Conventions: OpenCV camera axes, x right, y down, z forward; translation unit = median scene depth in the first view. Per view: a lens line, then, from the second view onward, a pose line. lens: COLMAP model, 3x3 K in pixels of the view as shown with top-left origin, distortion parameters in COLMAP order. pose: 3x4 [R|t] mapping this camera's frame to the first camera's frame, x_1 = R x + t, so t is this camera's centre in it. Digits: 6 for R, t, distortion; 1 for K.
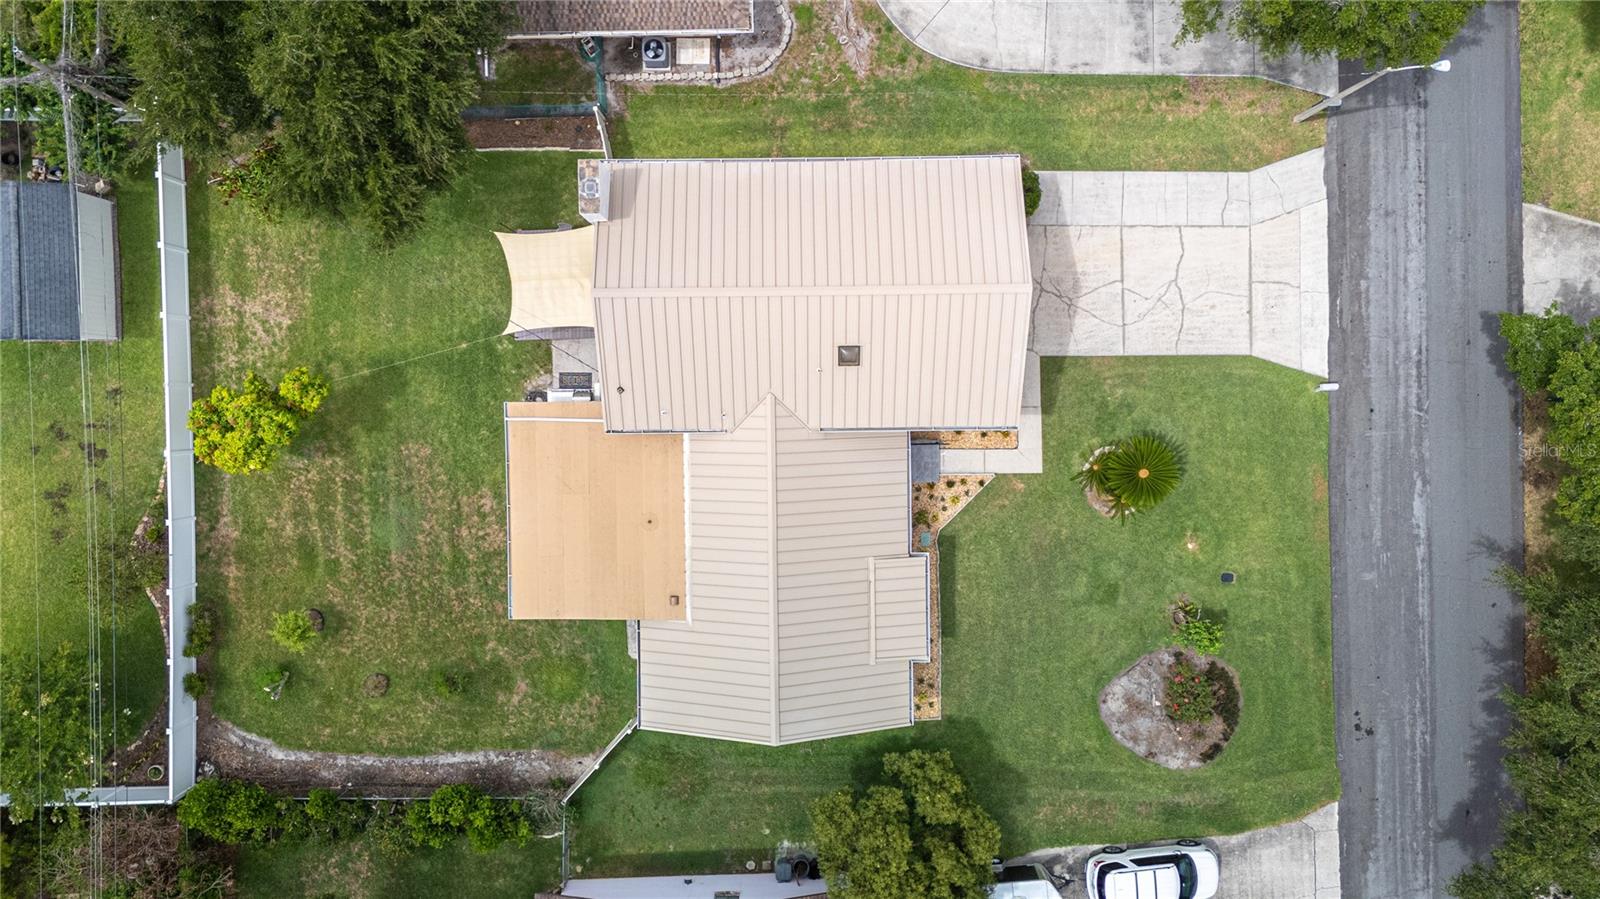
lens RADIAL K [[1231.0, 0, 800.0], [0, 1231.0, 449.5], [0, 0, 1]] dist [0.041437, -0.005487]
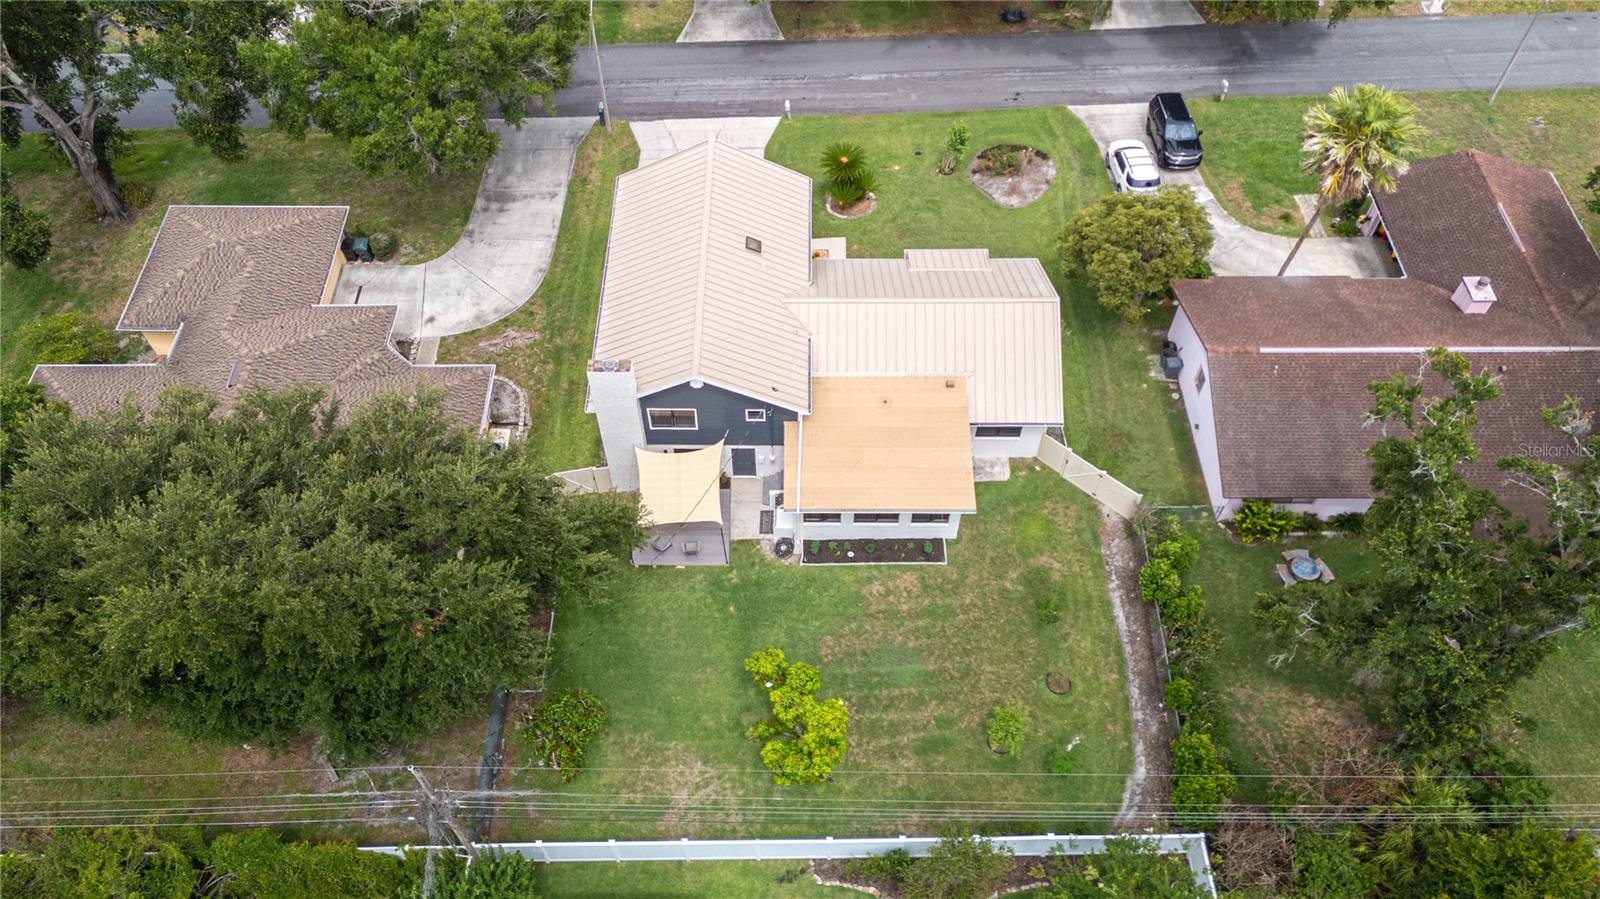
lens RADIAL K [[1132.0, 0, 800.0], [0, 1132.0, 449.5], [0, 0, 1]] dist [0.064576, -0.001034]
pose [[0.015698, -0.818512, 0.574274, -0.721628], [0.998665, -0.015433, -0.049295, 0.026854], [0.049212, 0.574282, 0.817177, 0.110337]]
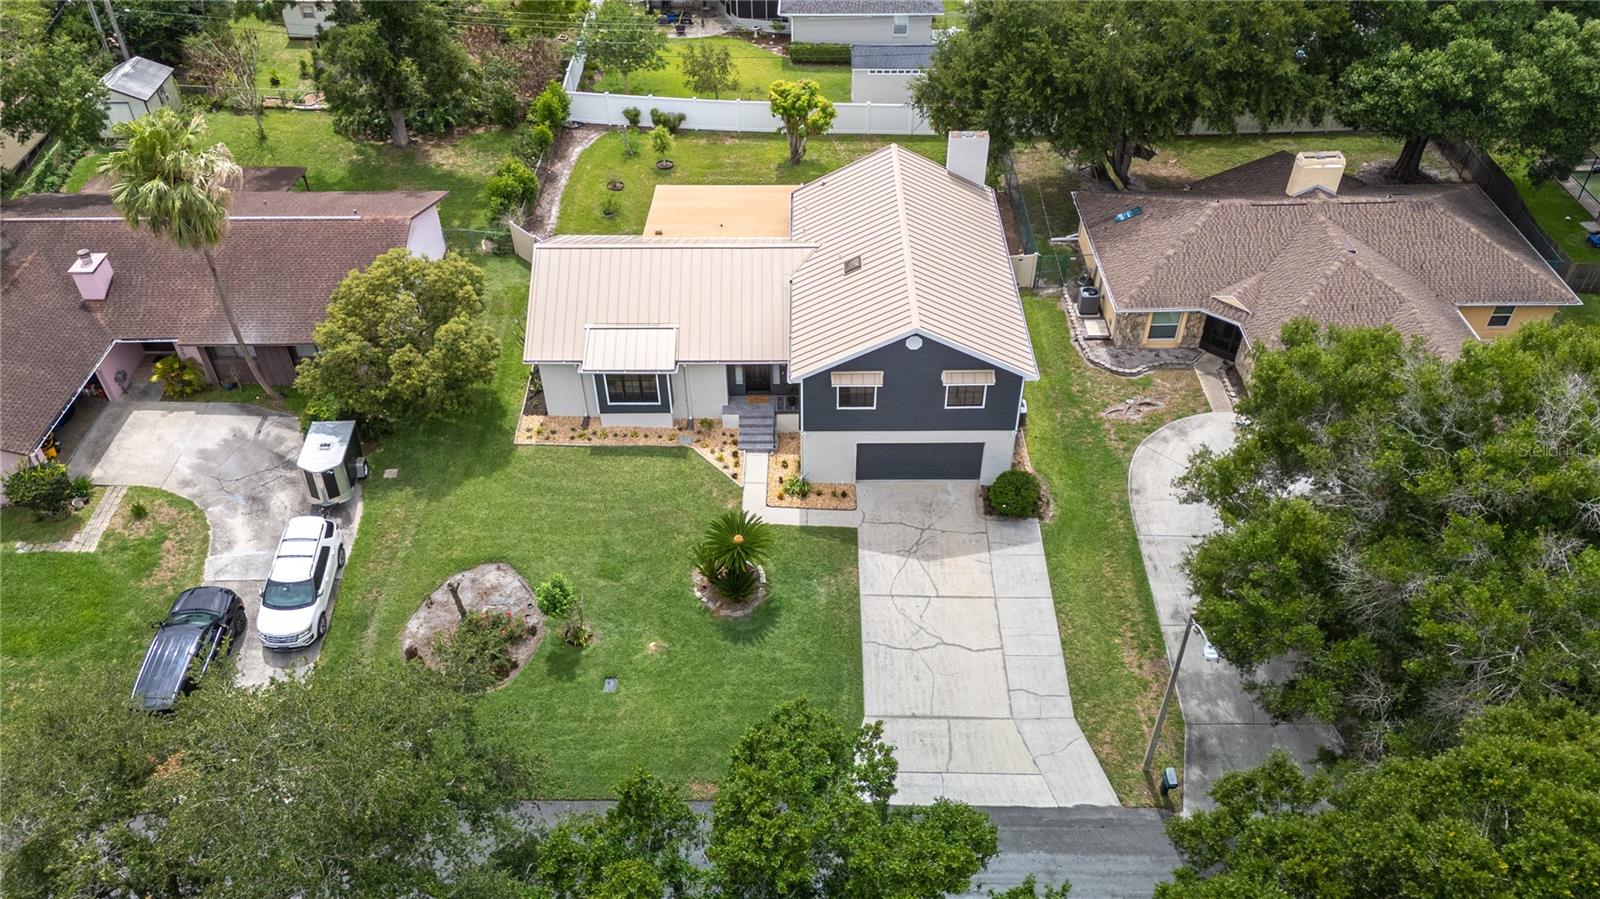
lens RADIAL K [[1231.0, 0, 800.0], [0, 1231.0, 449.5], [0, 0, 1]] dist [0.041437, -0.005487]
pose [[-0.011109, 0.636120, -0.771510, 0.938641], [-0.999012, -0.040272, -0.018819, -0.007446], [-0.043041, 0.770538, 0.635939, 0.318578]]
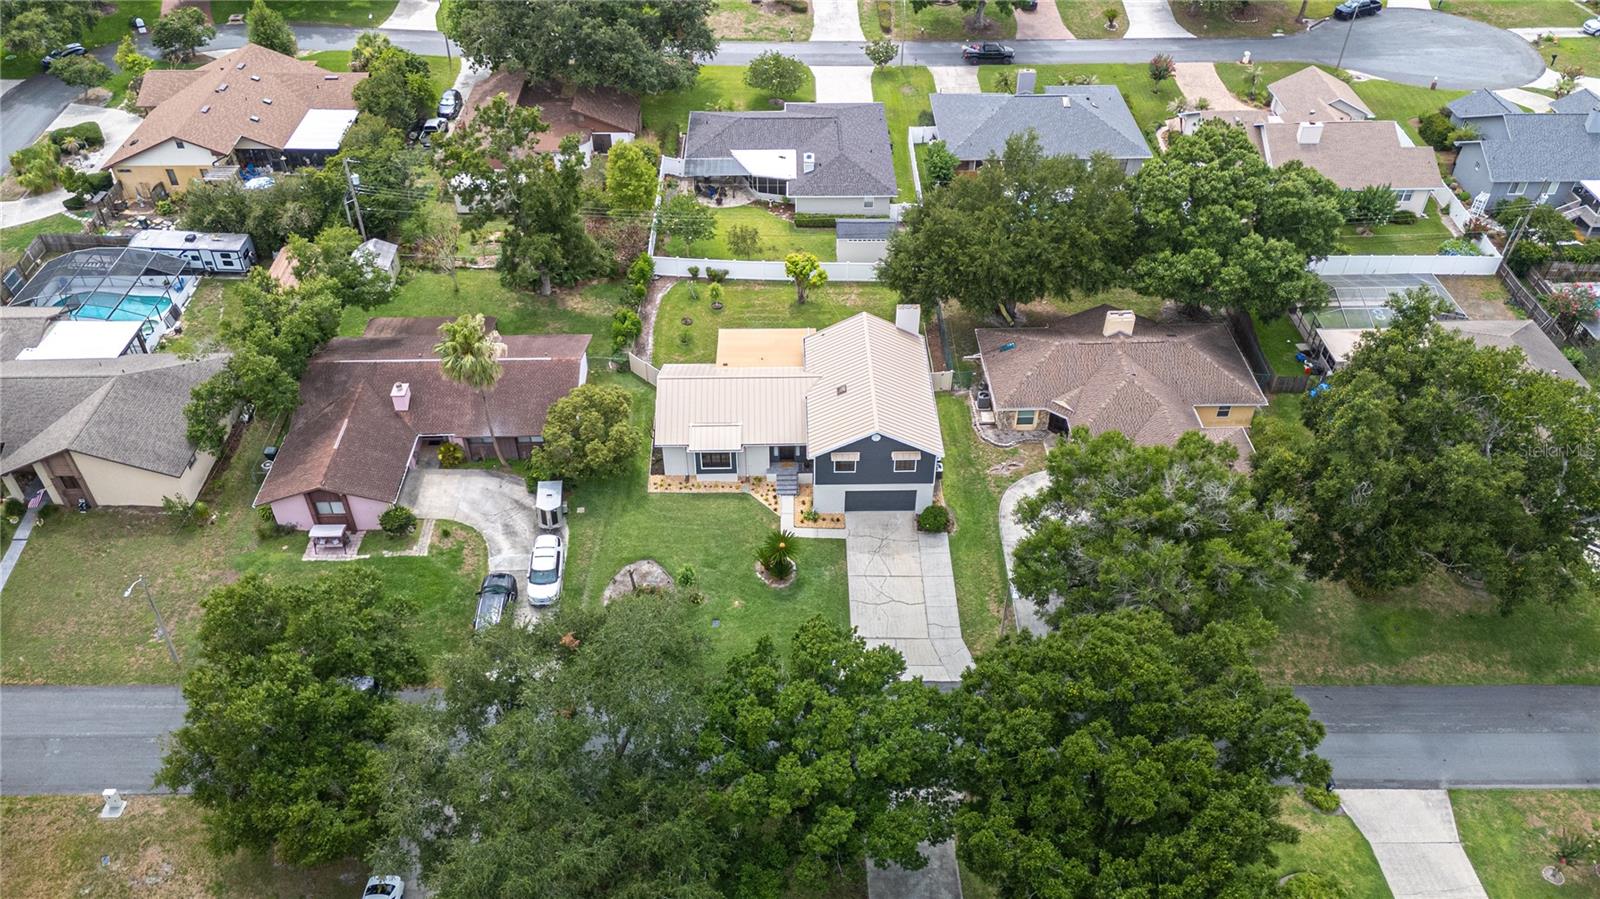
lens RADIAL K [[1227.9, 0, 800.0], [0, 1227.9, 449.5], [0, 0, 1]] dist [0.111622, -0.124383]
pose [[0.009105, 0.625825, -0.779910, 1.516890], [-0.998713, -0.033222, -0.038318, 0.063765], [-0.049891, 0.779255, 0.624717, -0.210521]]
